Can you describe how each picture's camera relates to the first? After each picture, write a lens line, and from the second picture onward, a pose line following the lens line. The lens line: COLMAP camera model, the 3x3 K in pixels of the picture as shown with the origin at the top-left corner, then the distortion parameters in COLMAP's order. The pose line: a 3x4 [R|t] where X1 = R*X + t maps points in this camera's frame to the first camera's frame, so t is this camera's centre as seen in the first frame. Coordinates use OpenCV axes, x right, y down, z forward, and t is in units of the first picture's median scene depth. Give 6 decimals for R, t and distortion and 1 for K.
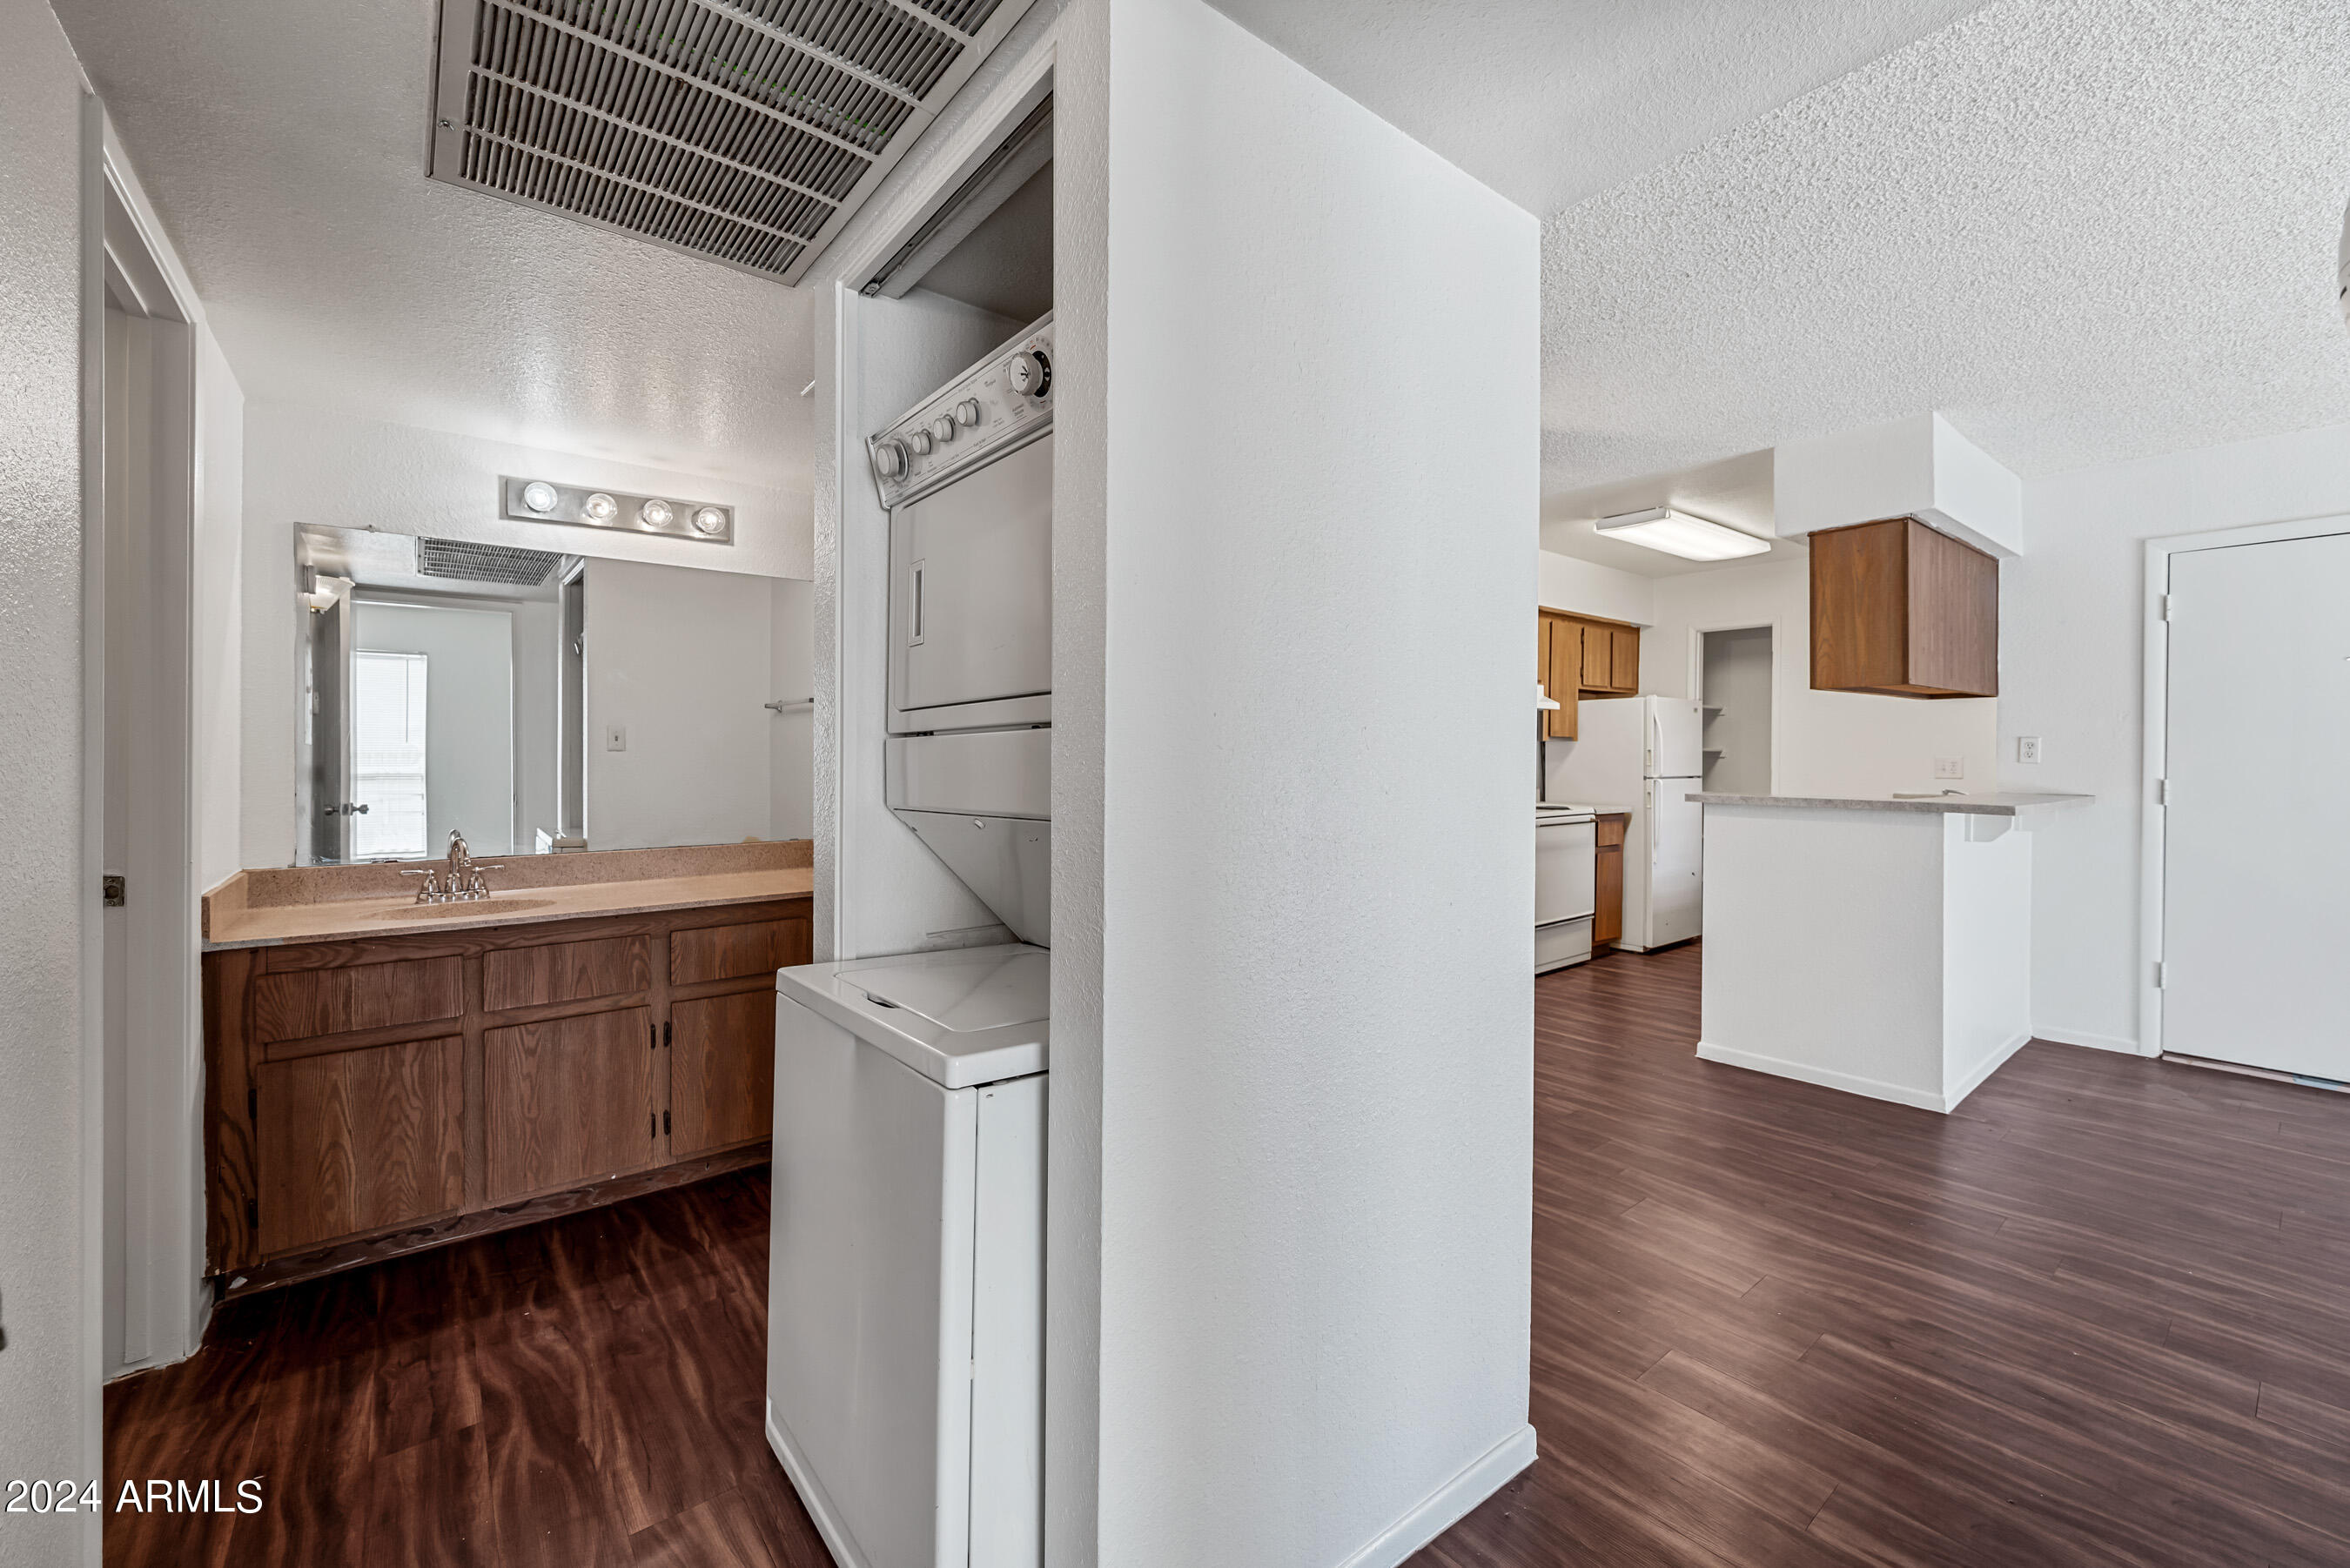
lens RADIAL K [[955.4, 0, 1162.8], [0, 955.4, 761.7], [0, 0, 1]] dist [0.002324, -0.000065]
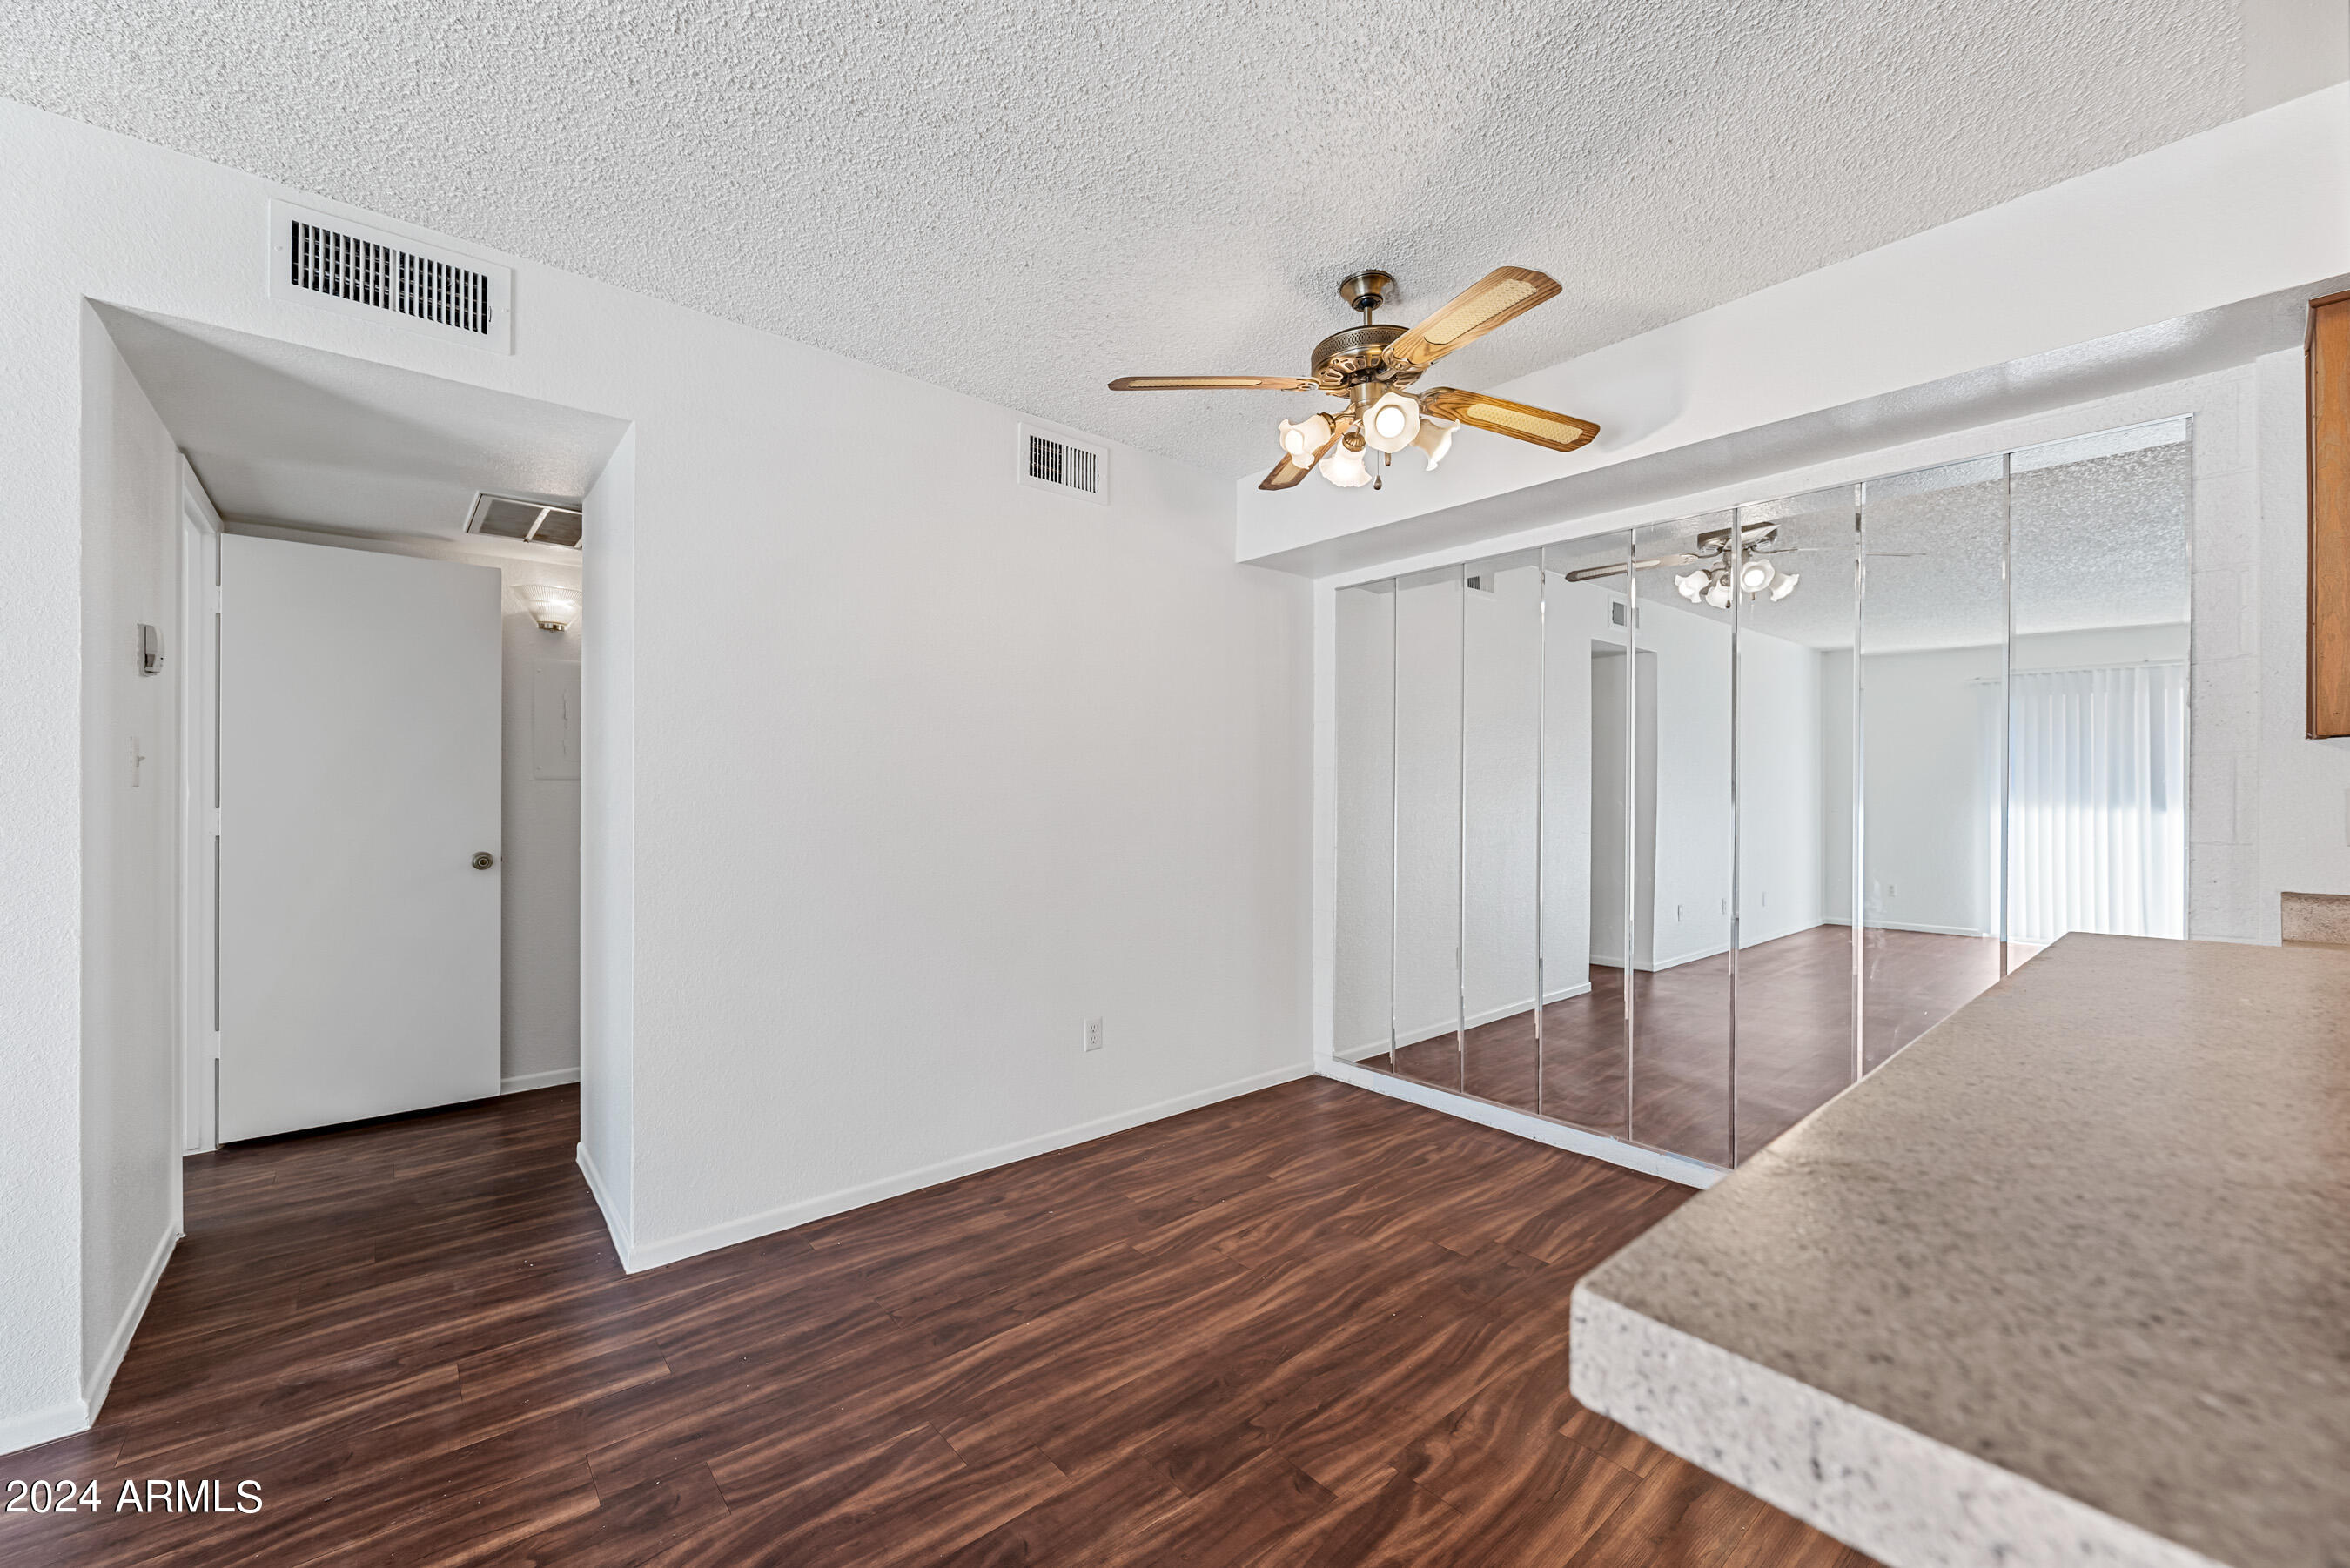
lens RADIAL K [[924.7, 0, 1175.9], [0, 924.7, 789.5], [0, 0, 1]] dist [0.000747, 0.000291]
pose [[0.029292, -0.004209, -0.999562, 0.769185], [-0.005411, 0.999976, -0.004369, -0.002895], [0.999556, 0.005537, 0.029269, 0.754312]]
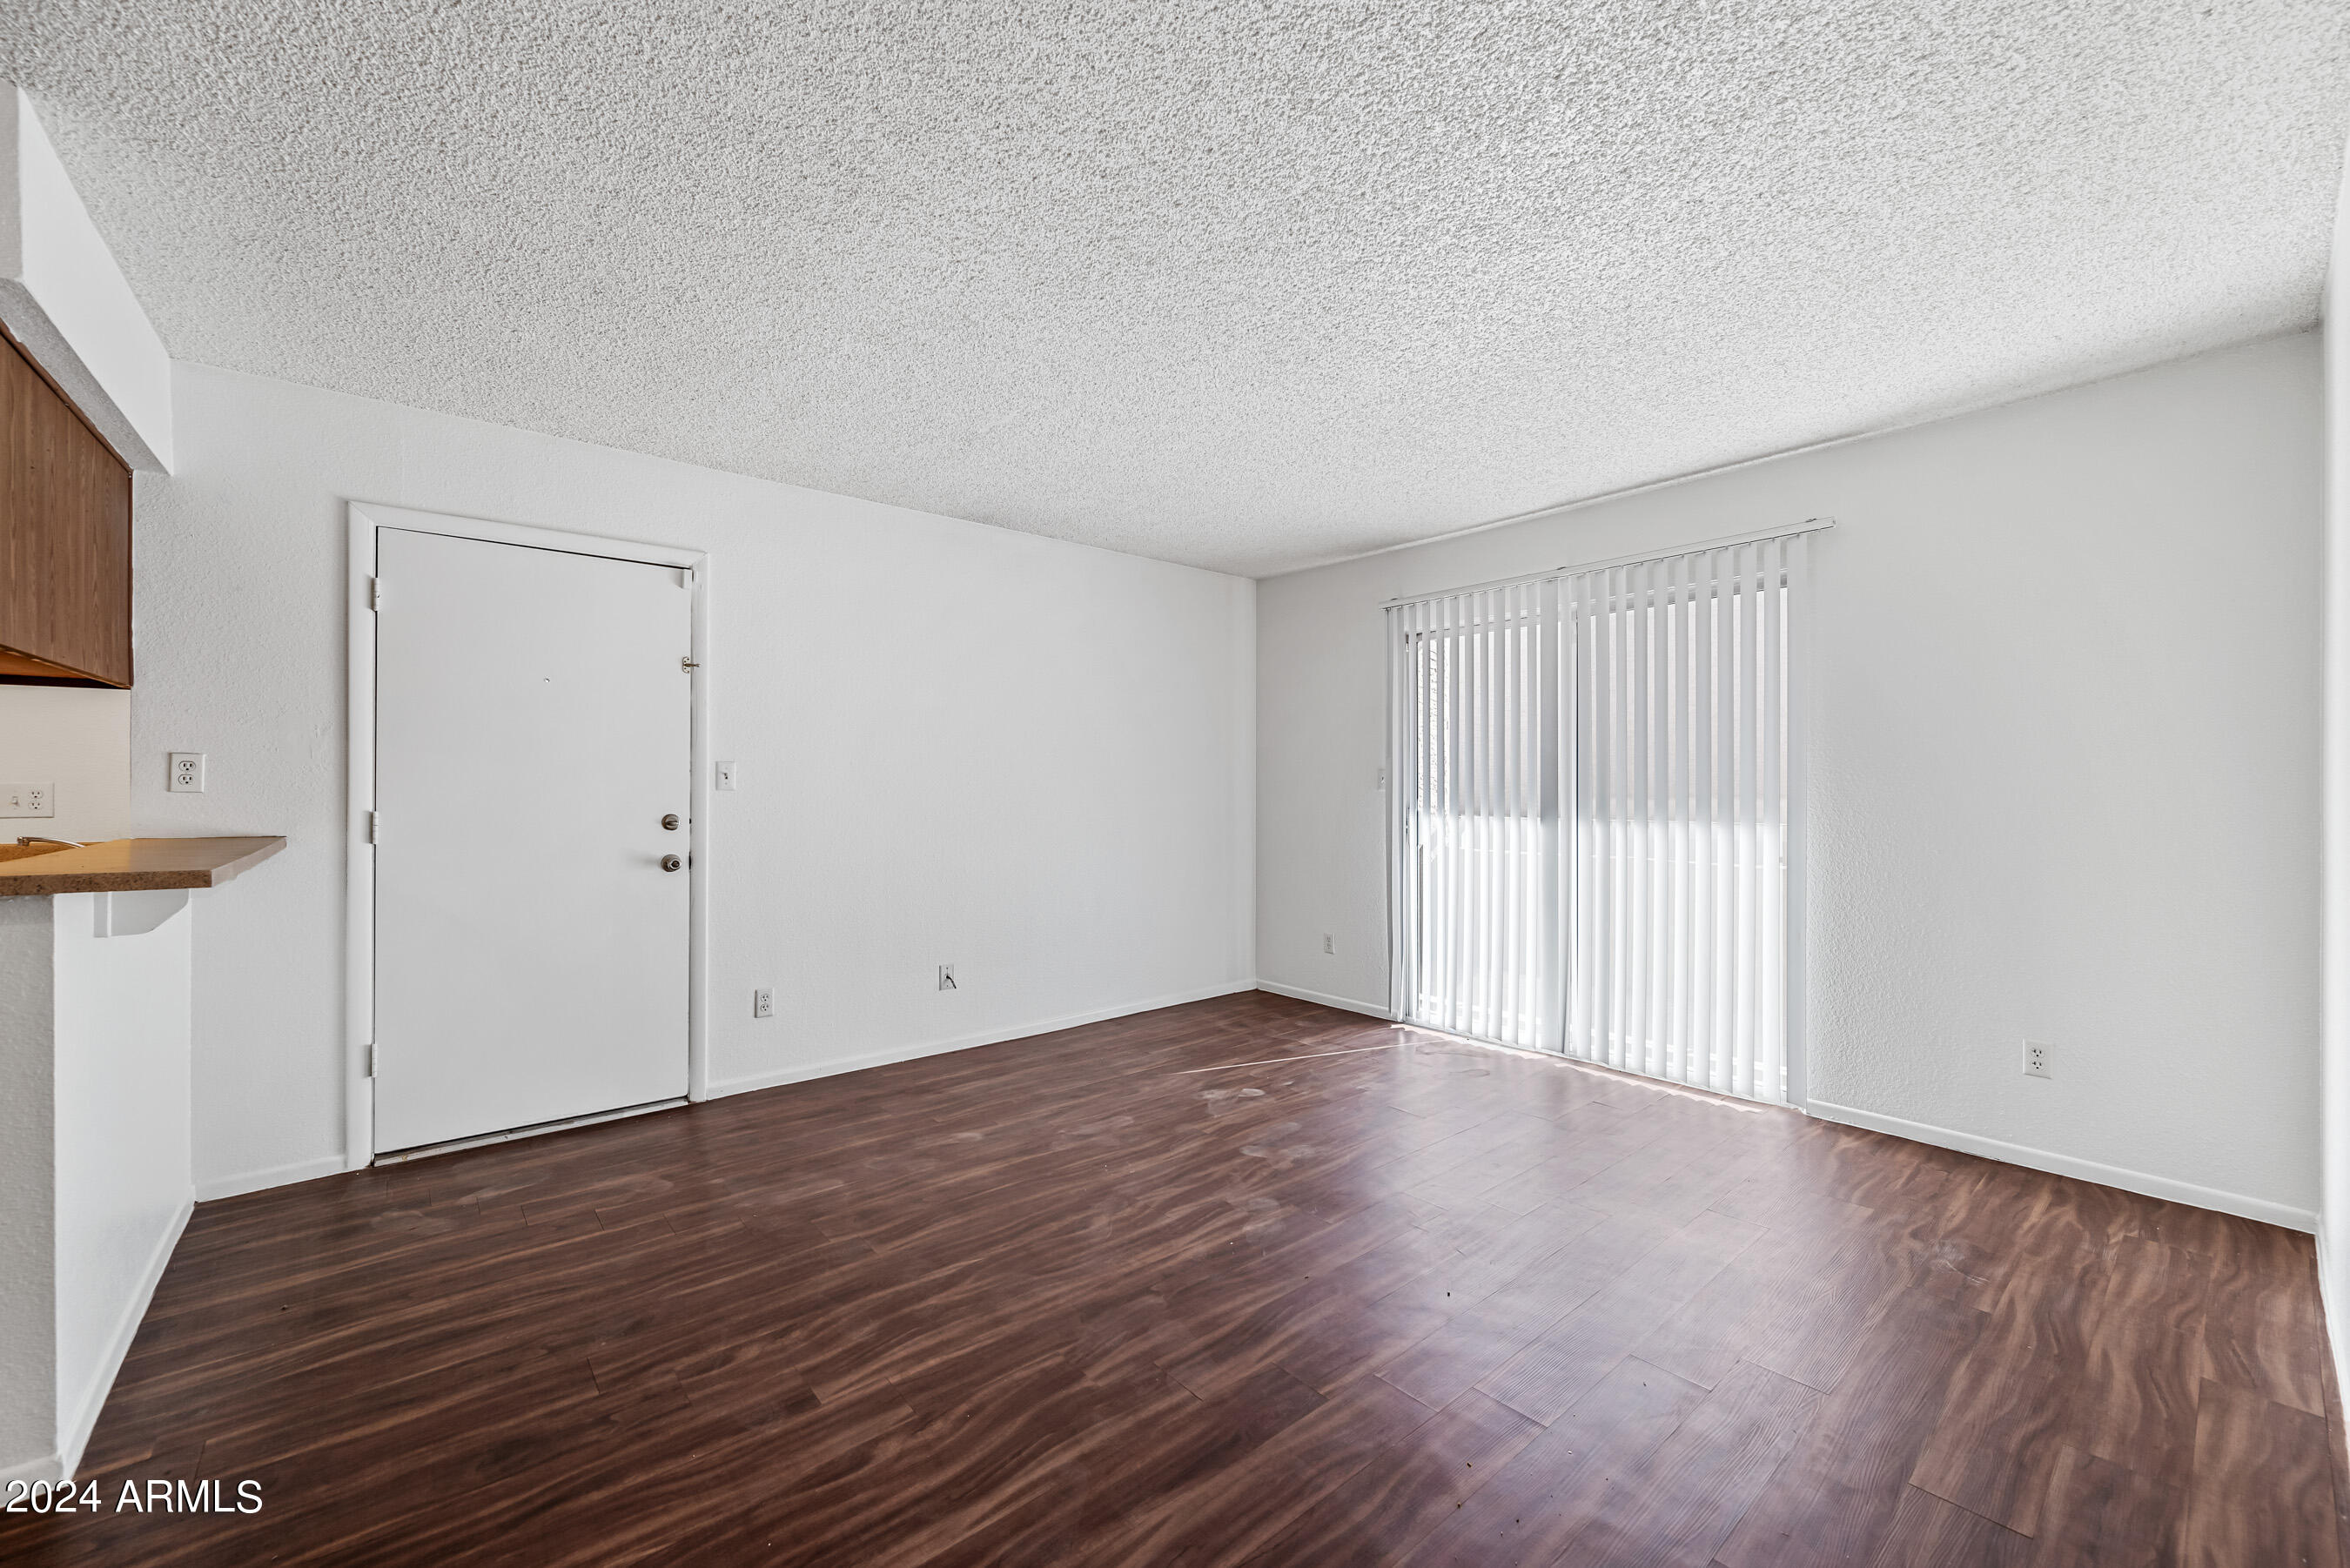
lens RADIAL K [[924.7, 0, 1175.9], [0, 924.7, 789.5], [0, 0, 1]] dist [0.000747, 0.000291]
pose [[-0.025662, -0.006304, 0.999651, 0.262384], [0.004491, 0.999969, 0.006421, -0.001702], [-0.999661, 0.004654, -0.025633, 0.353130]]
